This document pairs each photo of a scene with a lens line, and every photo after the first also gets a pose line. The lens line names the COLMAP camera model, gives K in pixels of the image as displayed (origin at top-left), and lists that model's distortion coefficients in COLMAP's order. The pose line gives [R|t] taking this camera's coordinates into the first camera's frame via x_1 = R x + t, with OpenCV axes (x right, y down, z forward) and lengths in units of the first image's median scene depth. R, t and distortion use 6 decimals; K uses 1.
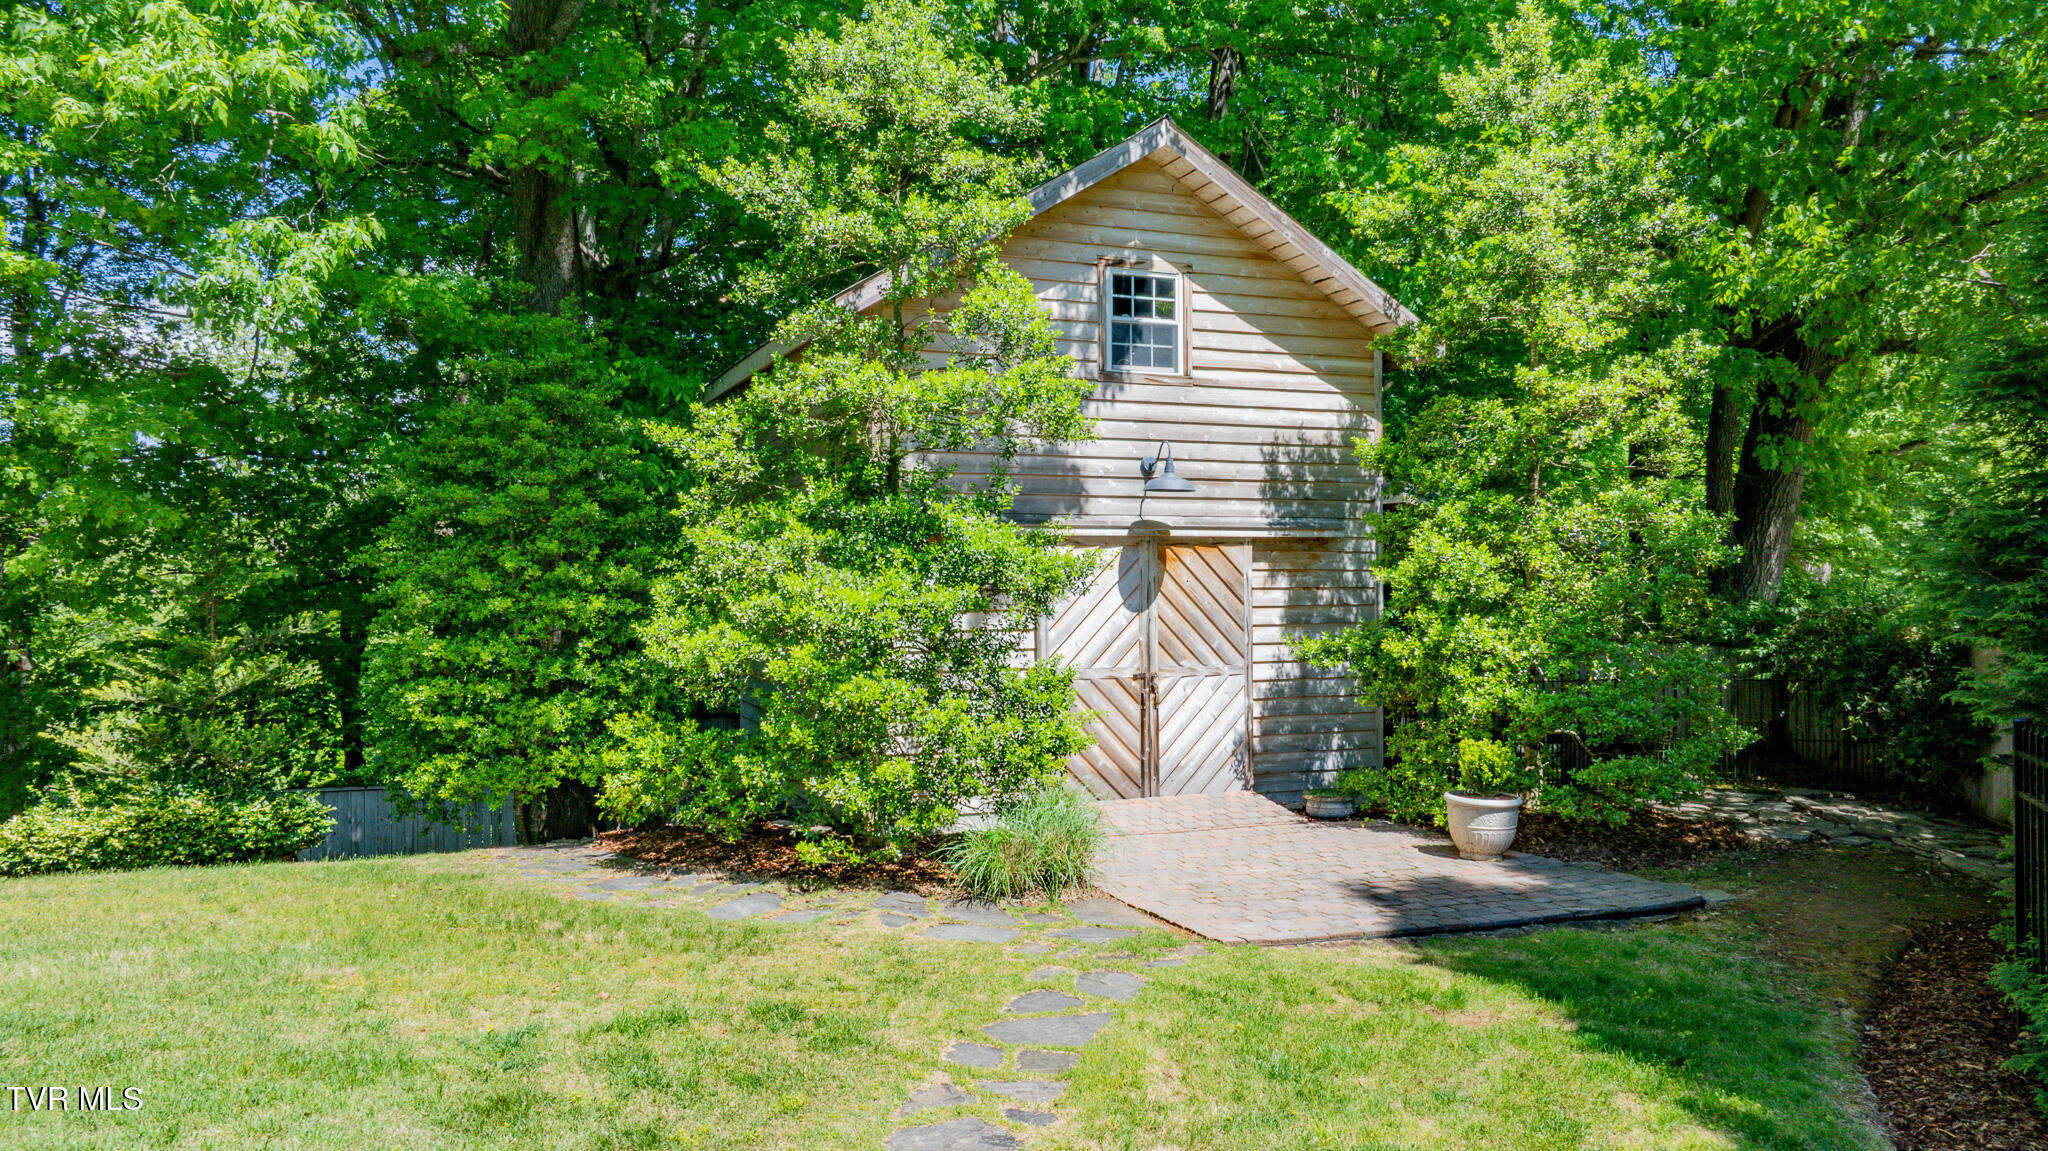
lens RADIAL K [[1469.3, 0, 1043.4], [0, 1469.3, 576.8], [0, 0, 1]] dist [-0.011540, -0.007311]
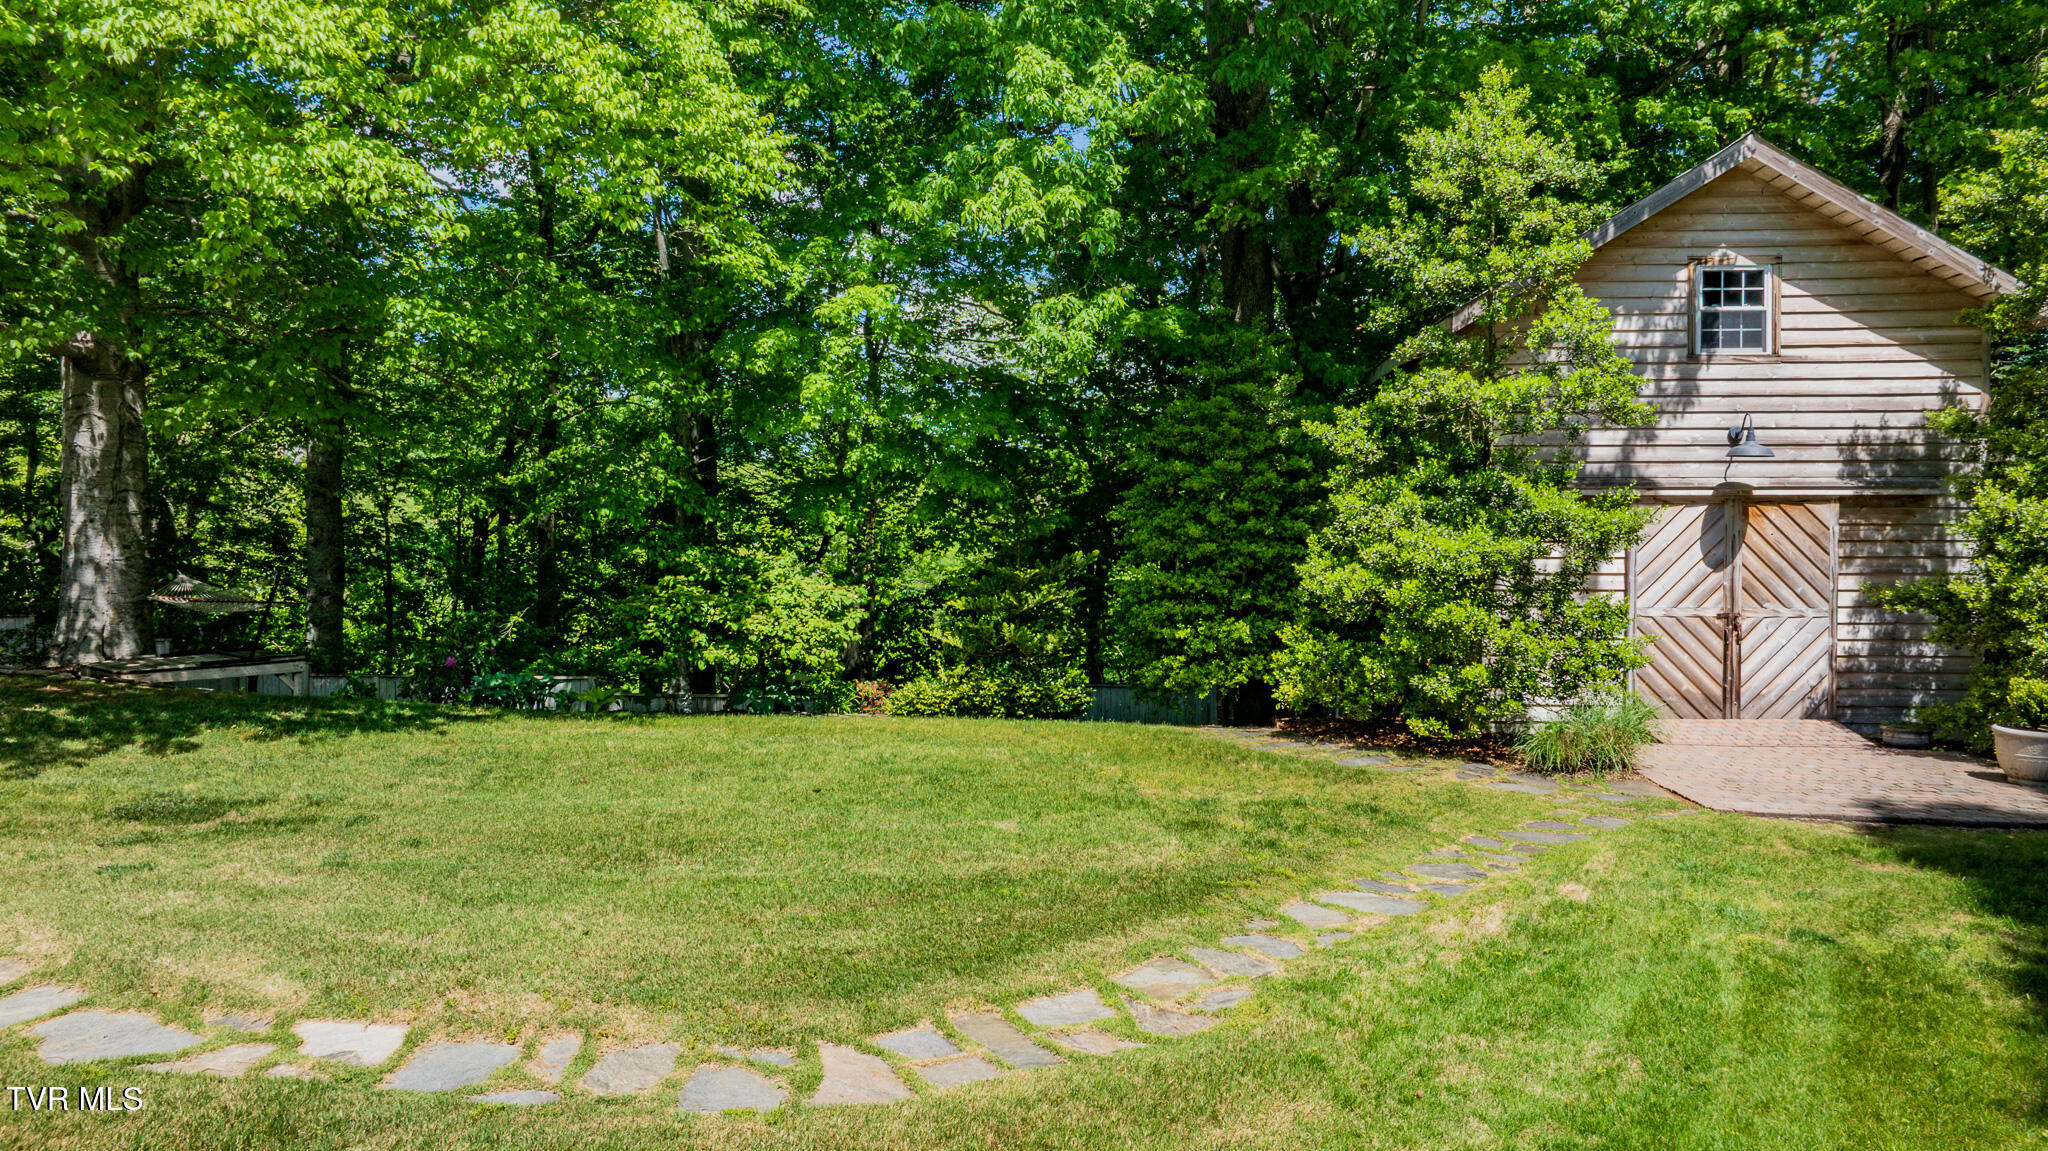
lens RADIAL K [[1469.3, 0, 1043.4], [0, 1469.3, 576.8], [0, 0, 1]] dist [-0.011540, -0.007311]
pose [[0.890010, 0.019533, -0.455523, 0.150303], [-0.001992, 0.999239, 0.038954, -0.009527], [0.455937, -0.033762, 0.889371, -0.368009]]
